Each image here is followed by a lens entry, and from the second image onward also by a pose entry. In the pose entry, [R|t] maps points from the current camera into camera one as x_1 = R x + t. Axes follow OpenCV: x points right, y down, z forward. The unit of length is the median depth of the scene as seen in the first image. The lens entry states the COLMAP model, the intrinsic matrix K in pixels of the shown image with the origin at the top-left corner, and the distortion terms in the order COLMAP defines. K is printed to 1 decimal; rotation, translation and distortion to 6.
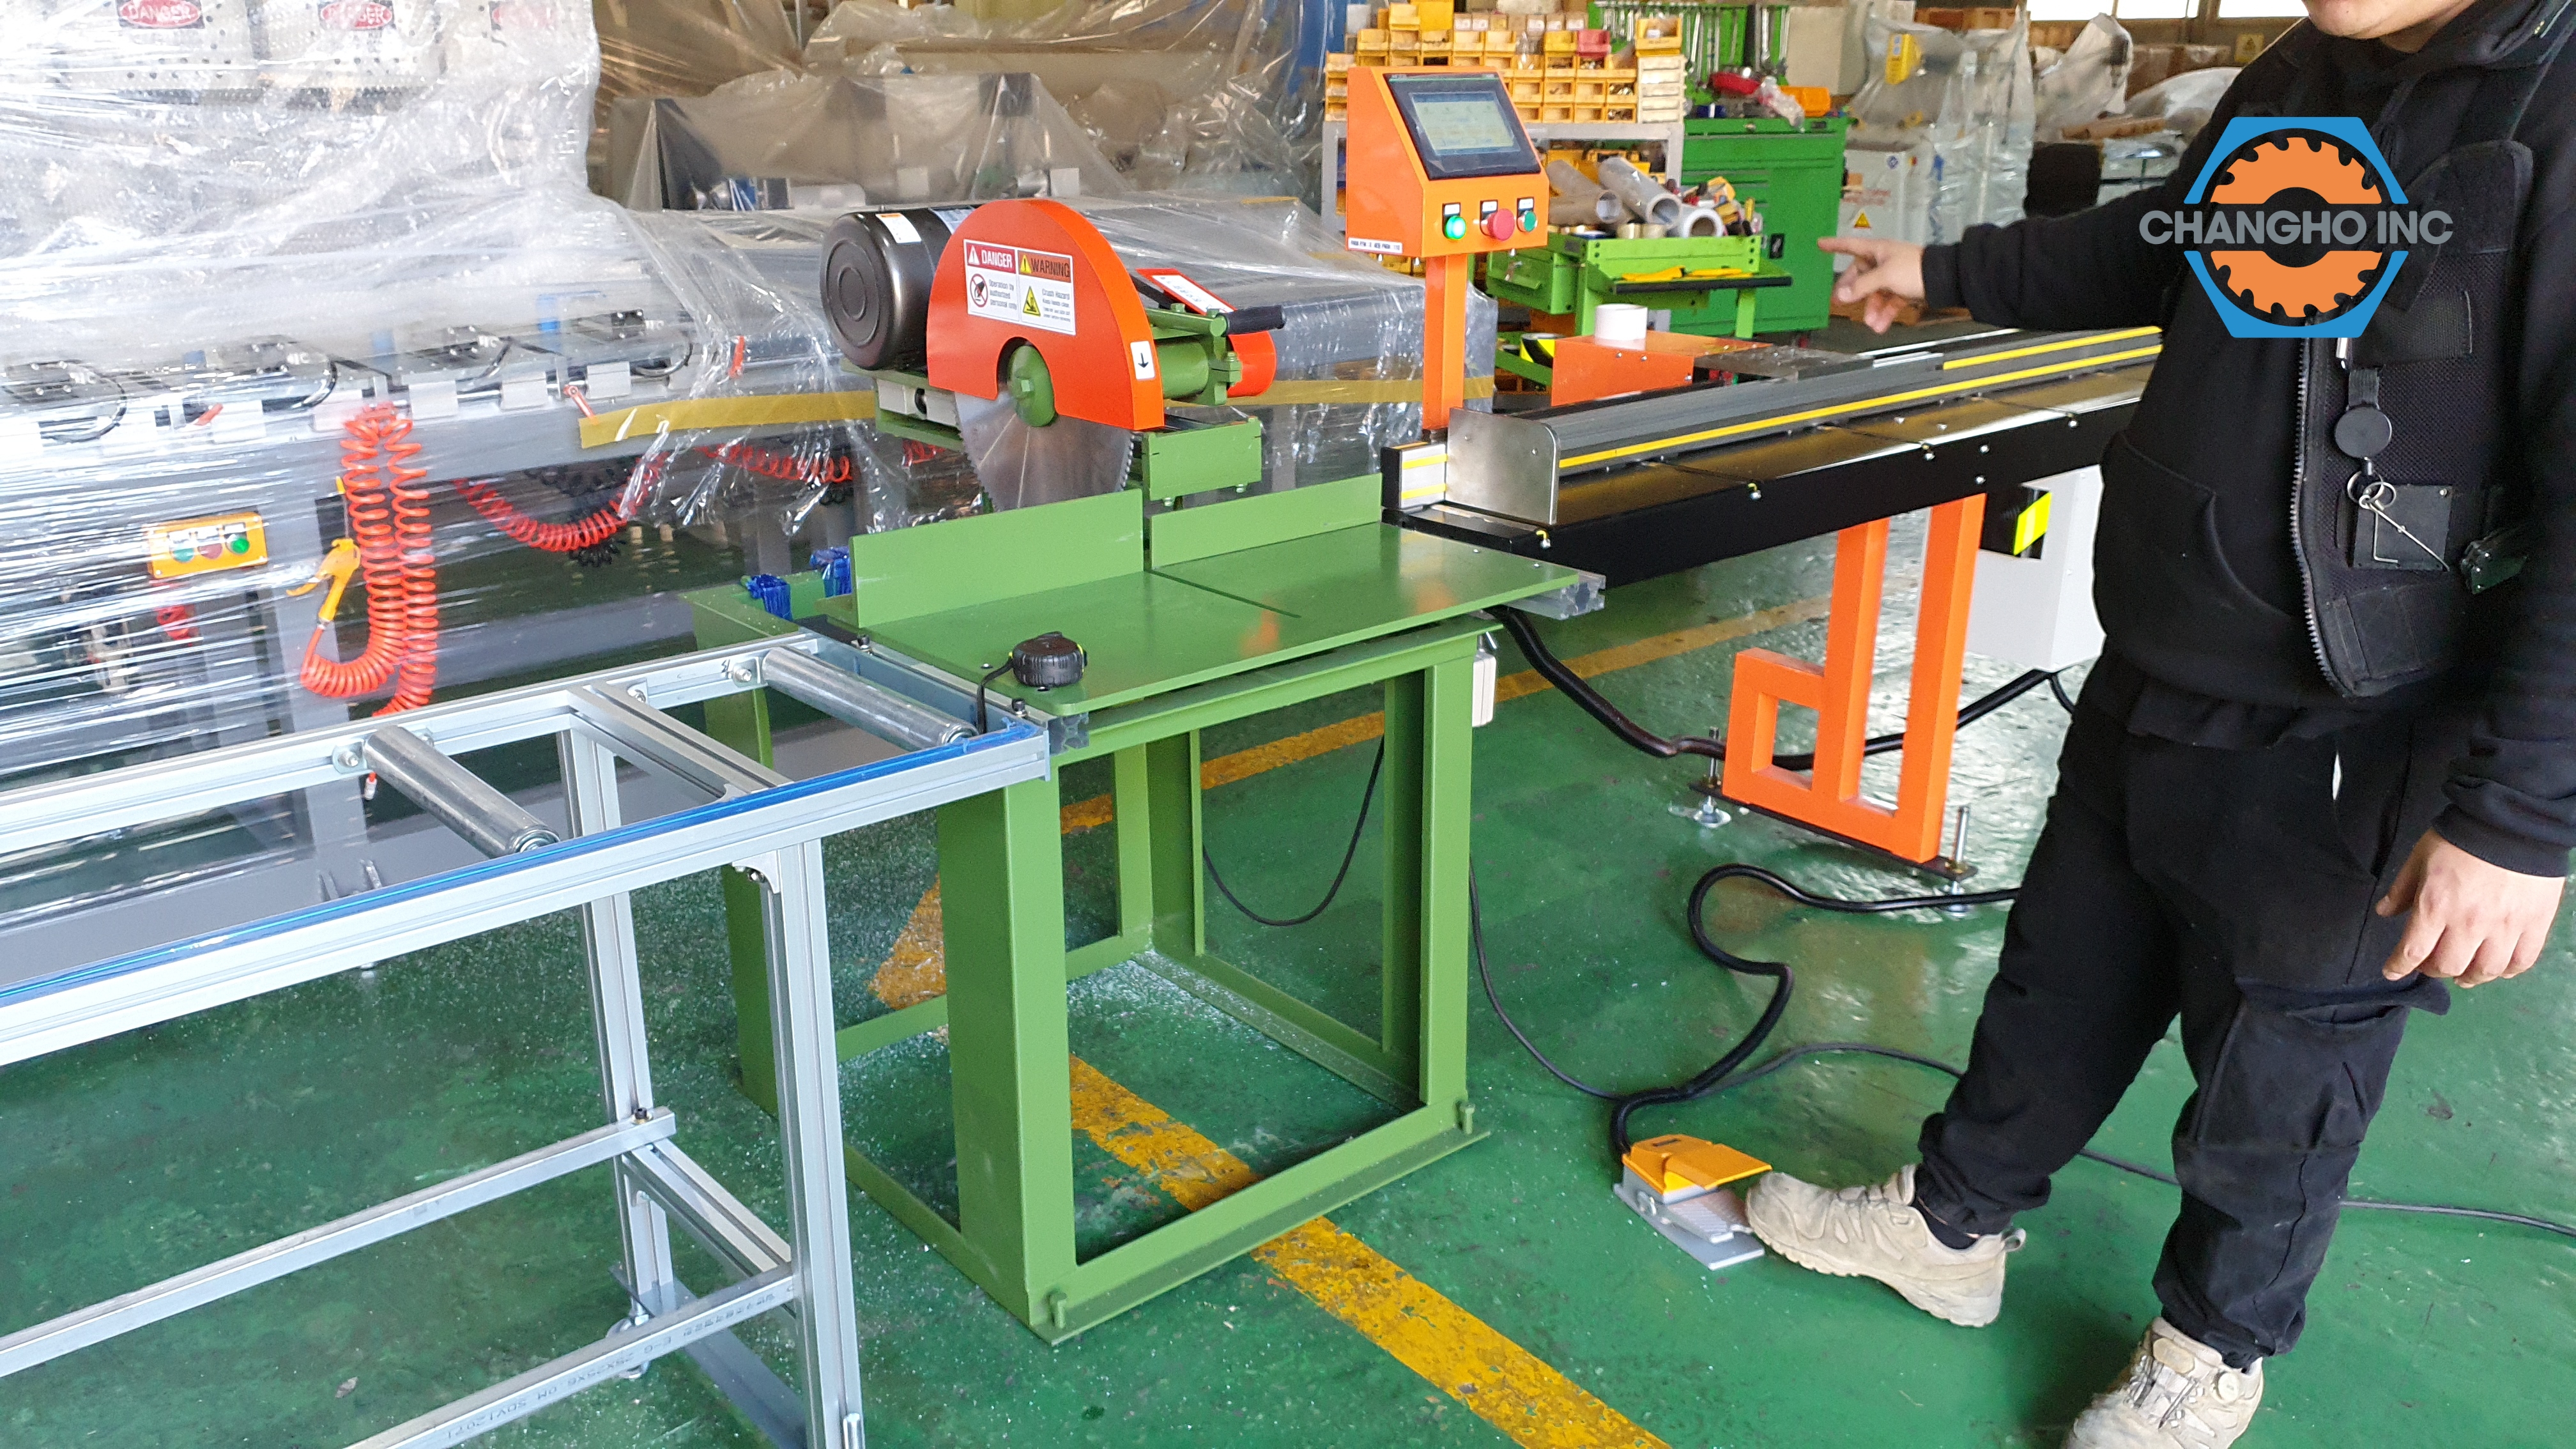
lens RADIAL K [[2045.2, 0, 1268.7], [0, 2045.2, 738.8], [0, 0, 1]] dist [0.004804, 0.006235]
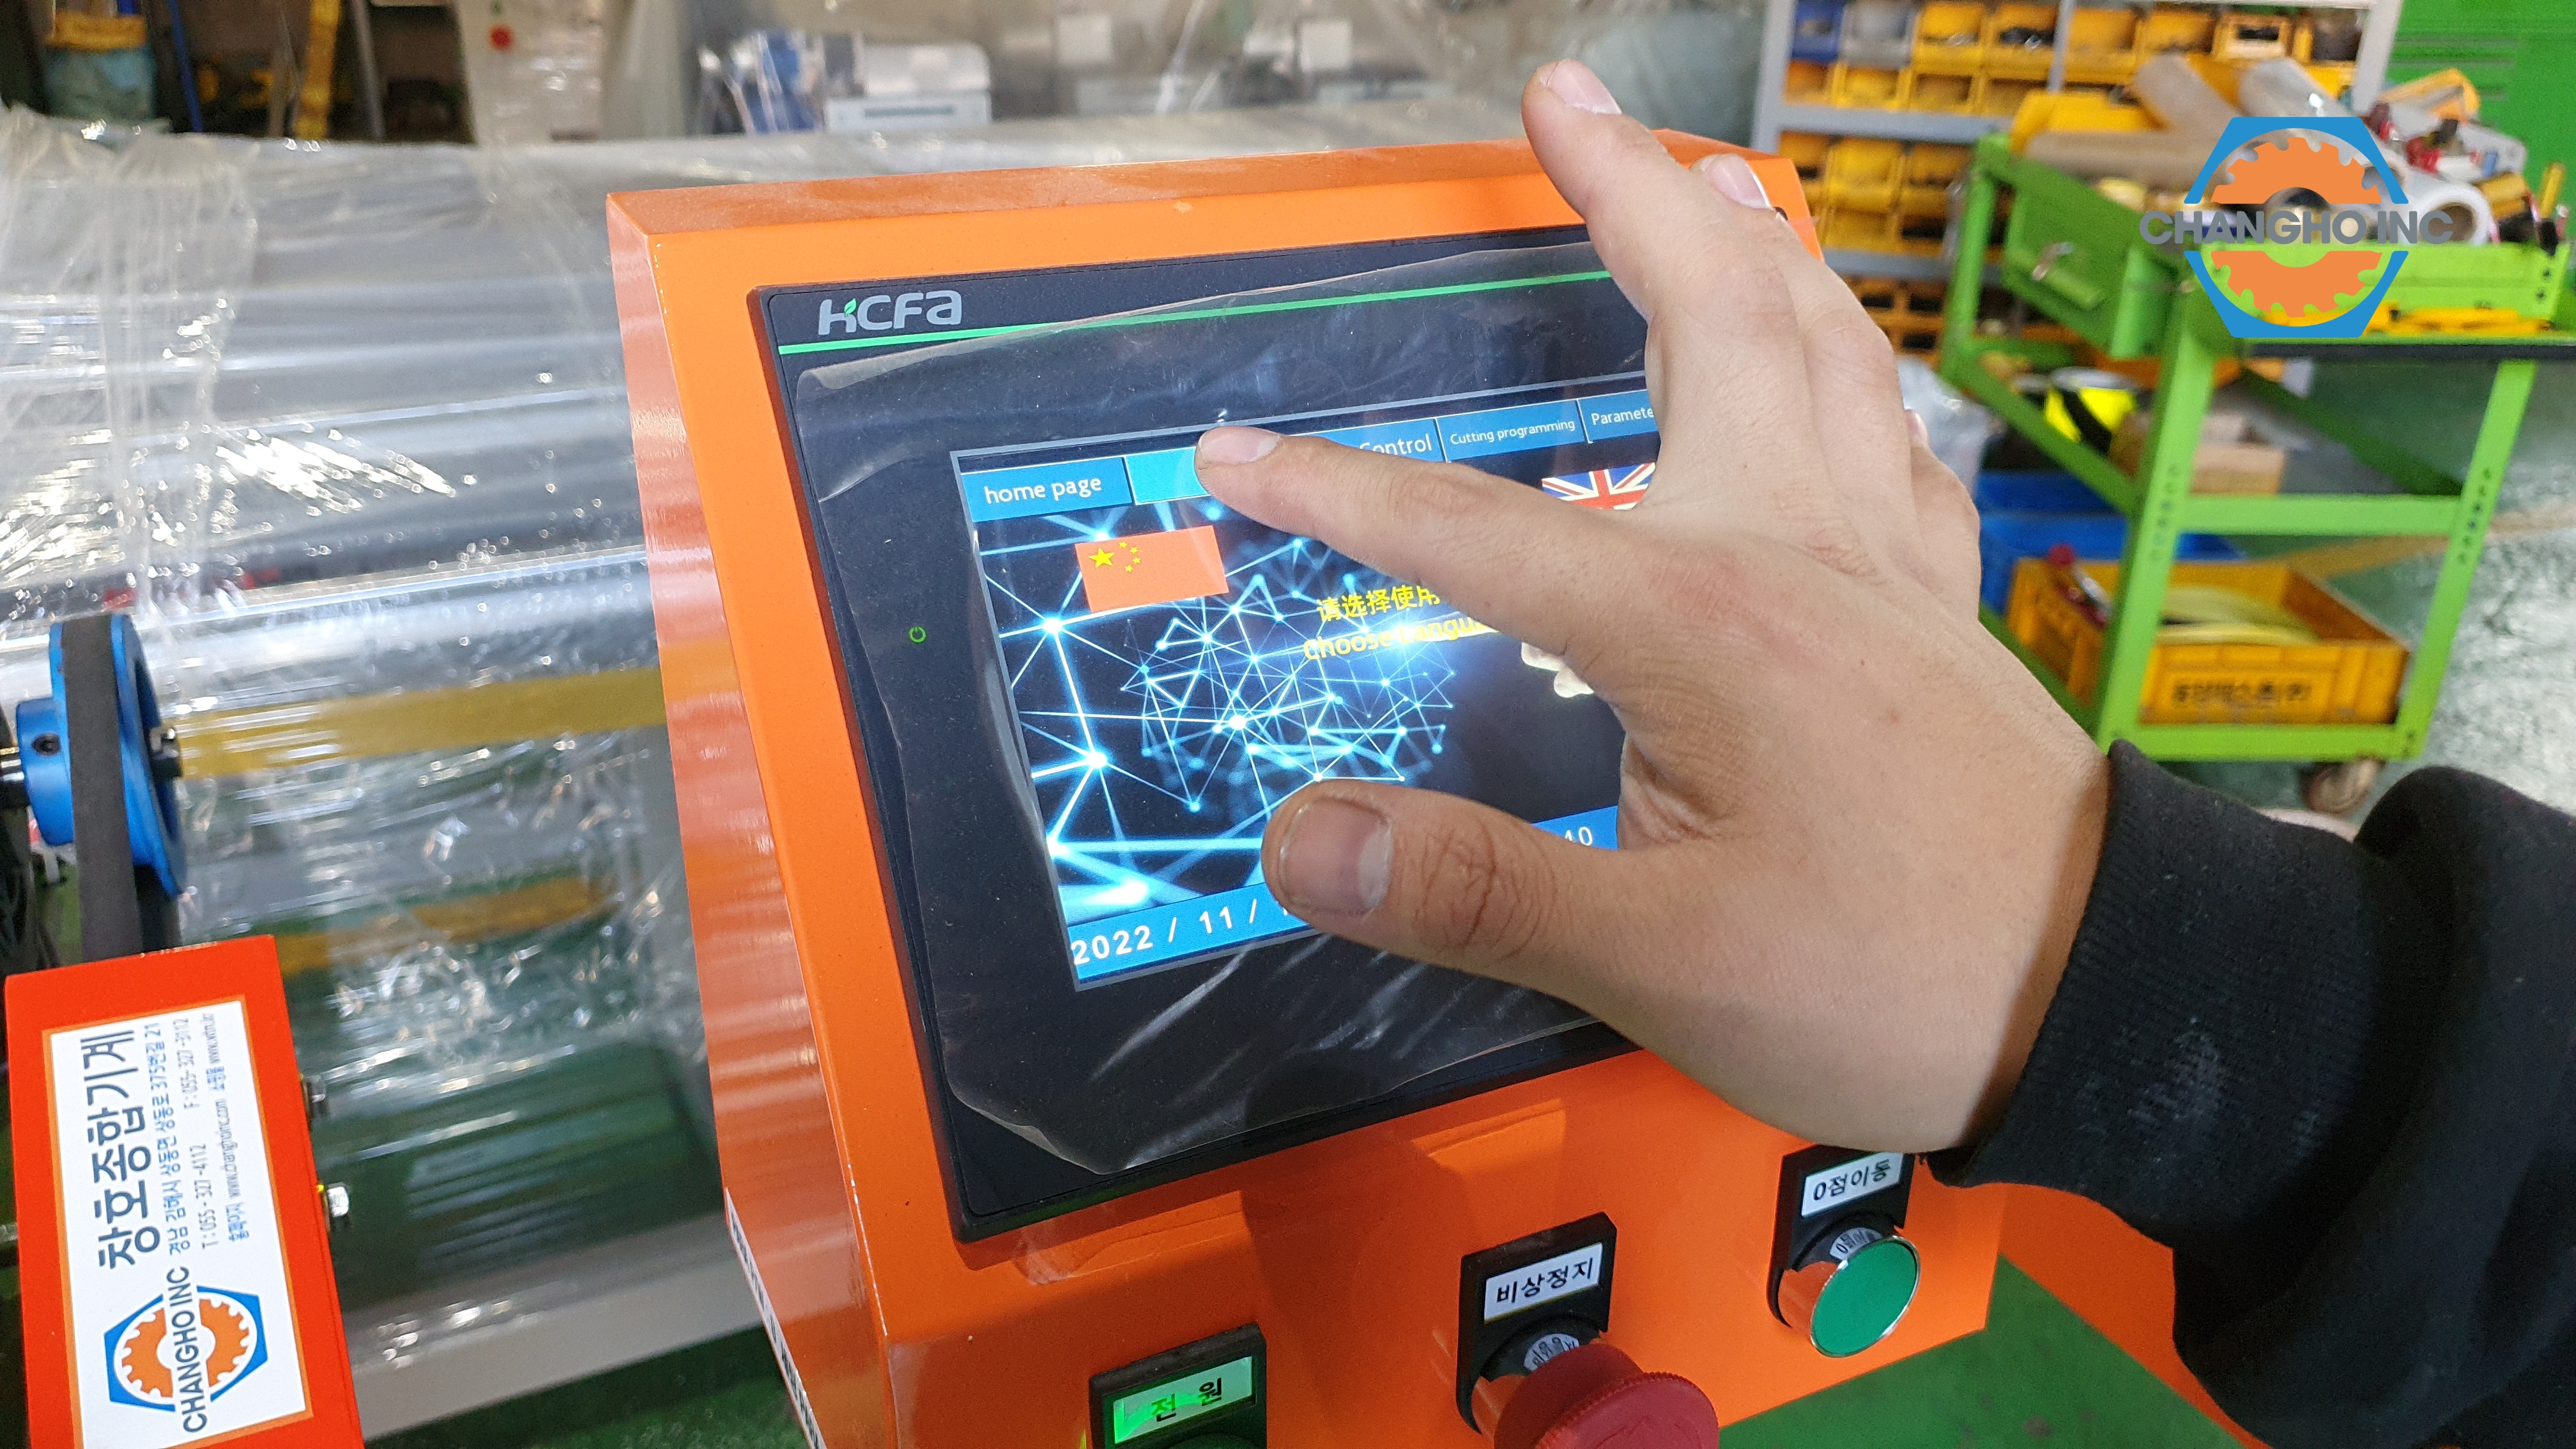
lens RADIAL K [[2045.2, 0, 1309.8], [0, 2045.2, 703.9], [0, 0, 1]] dist [0.004804, 0.006235]
pose [[0.970557, 0.115640, -0.211298, 0.089085], [-0.096715, 0.990492, 0.097838, -0.235101], [0.220603, -0.074521, 0.972513, 0.659244]]
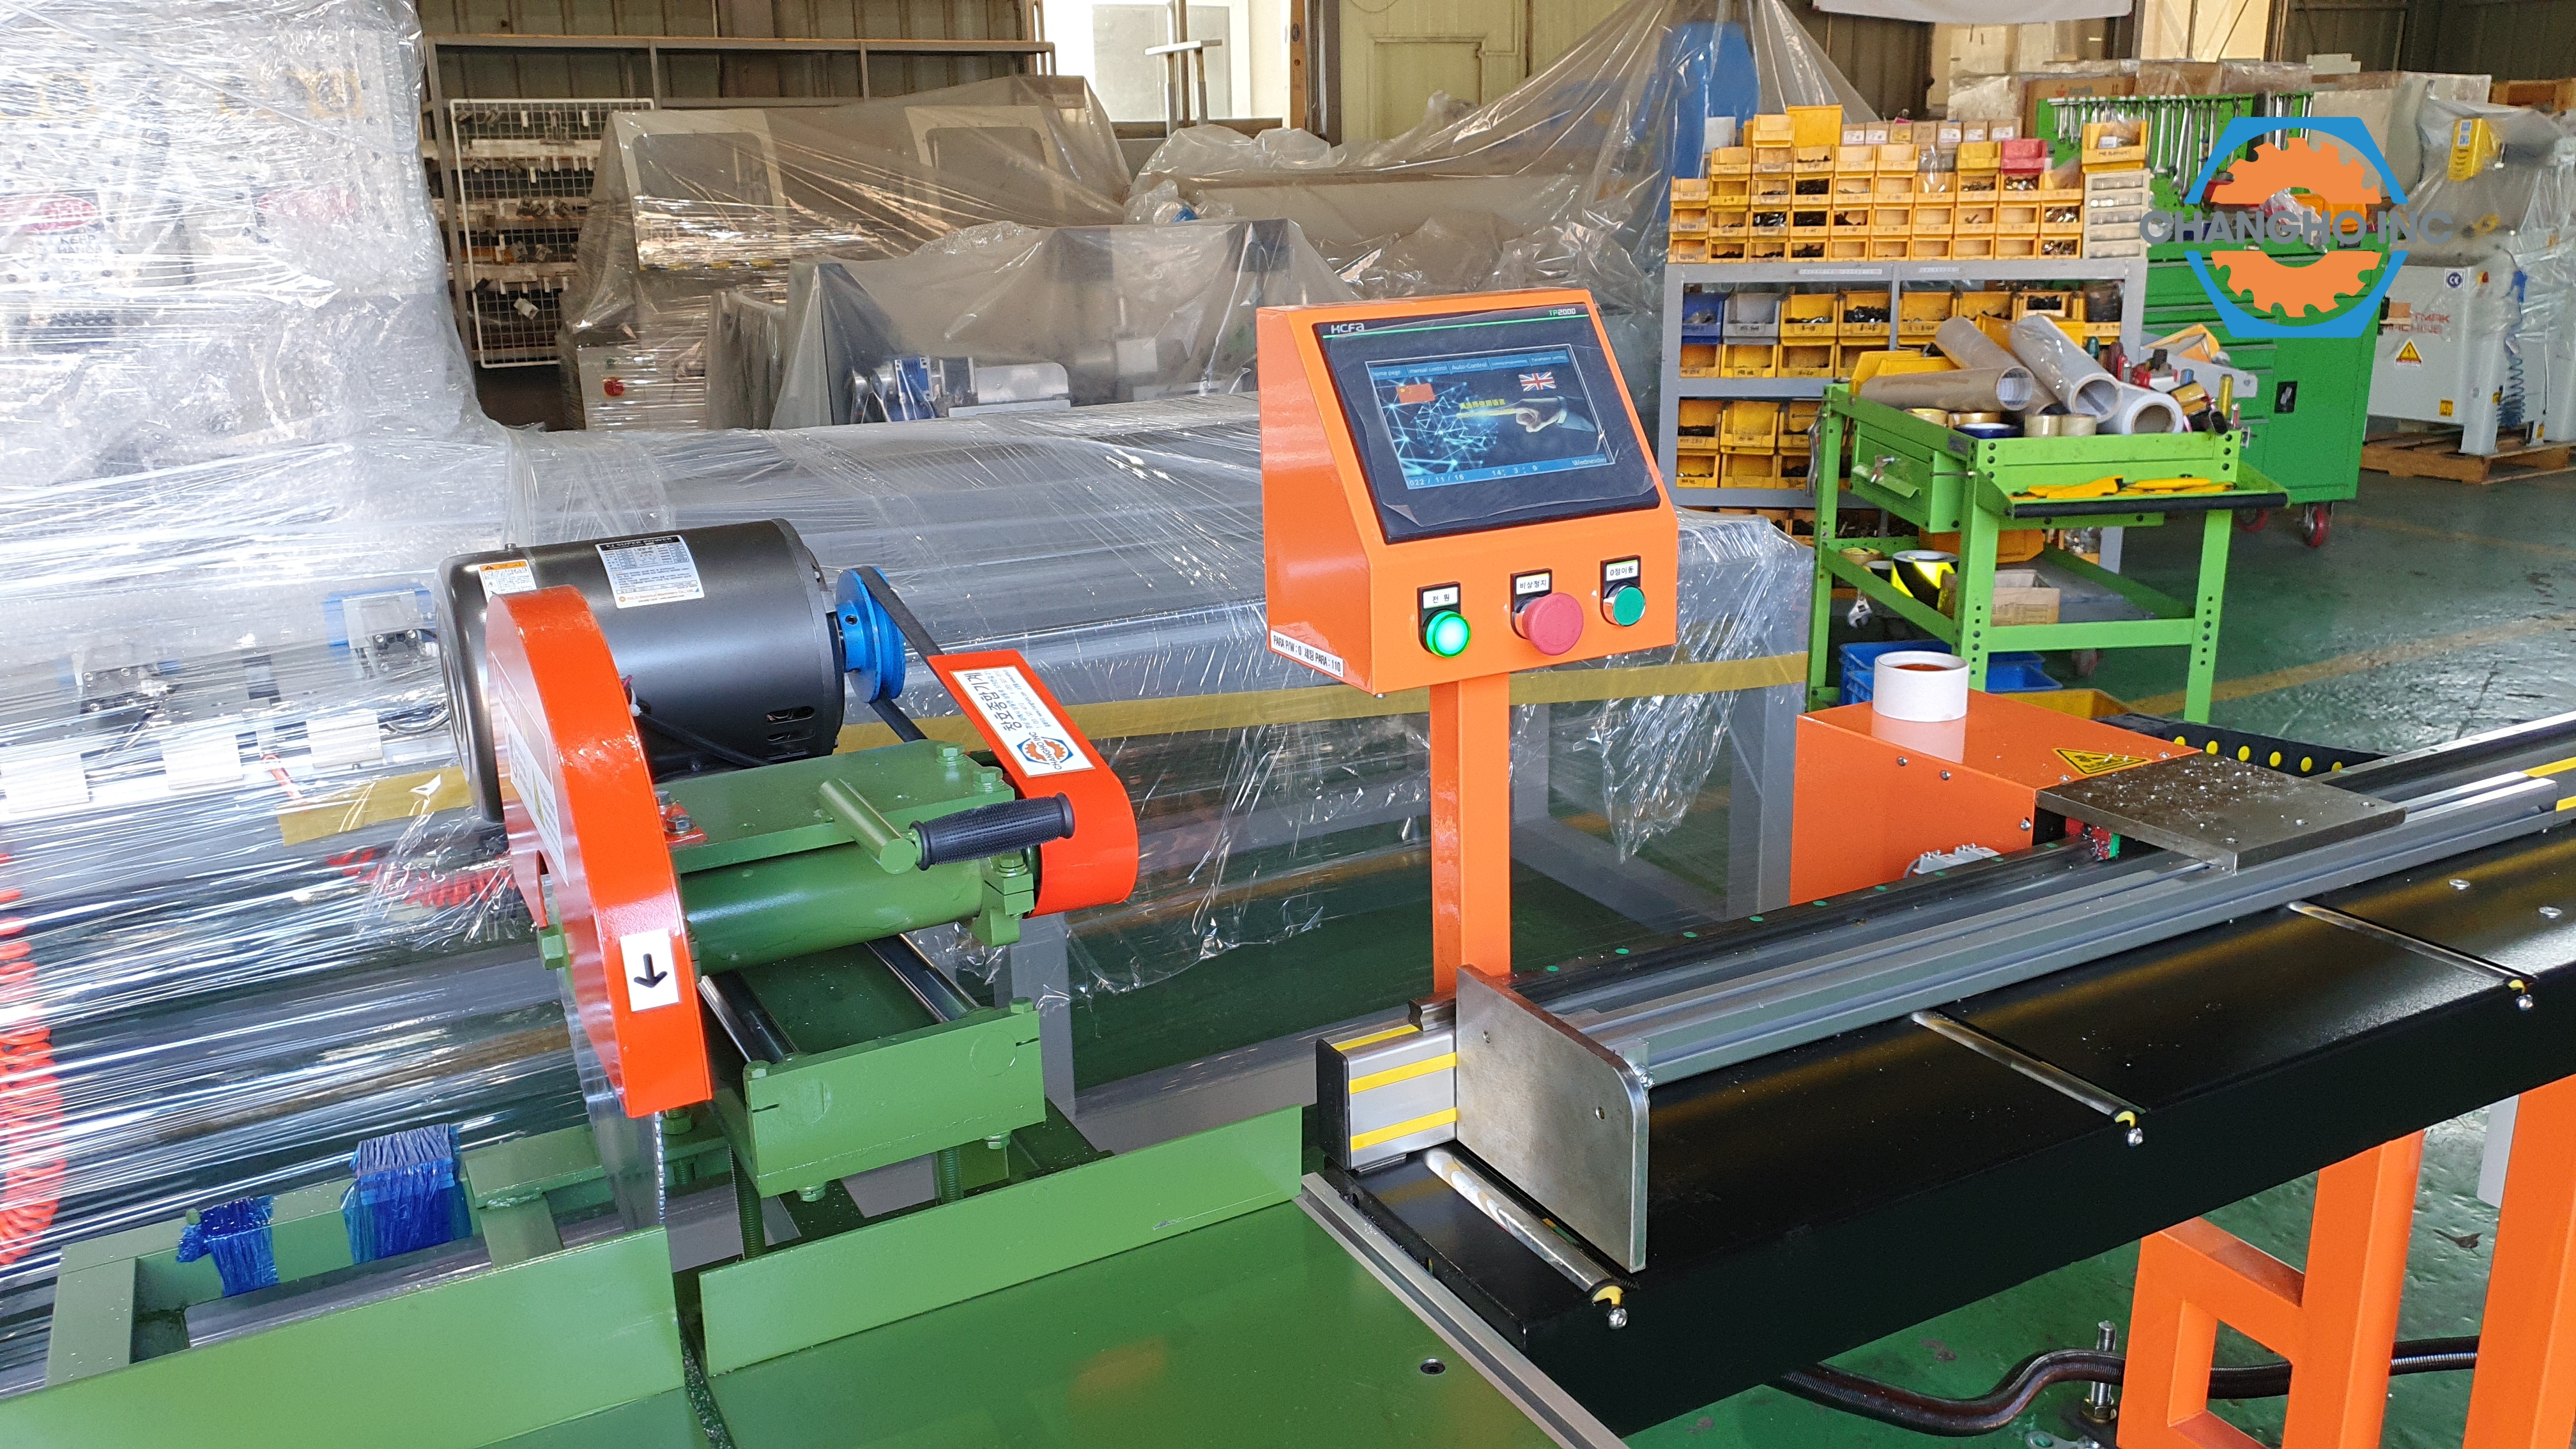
lens RADIAL K [[2045.2, 0, 1280.0], [0, 2045.2, 710.9], [0, 0, 1]] dist [0.004804, 0.006235]
pose [[0.974515, 0.029218, -0.222409, 0.120609], [-0.042081, 0.997691, -0.053314, -0.152049], [0.220338, 0.061315, 0.973495, 0.388261]]
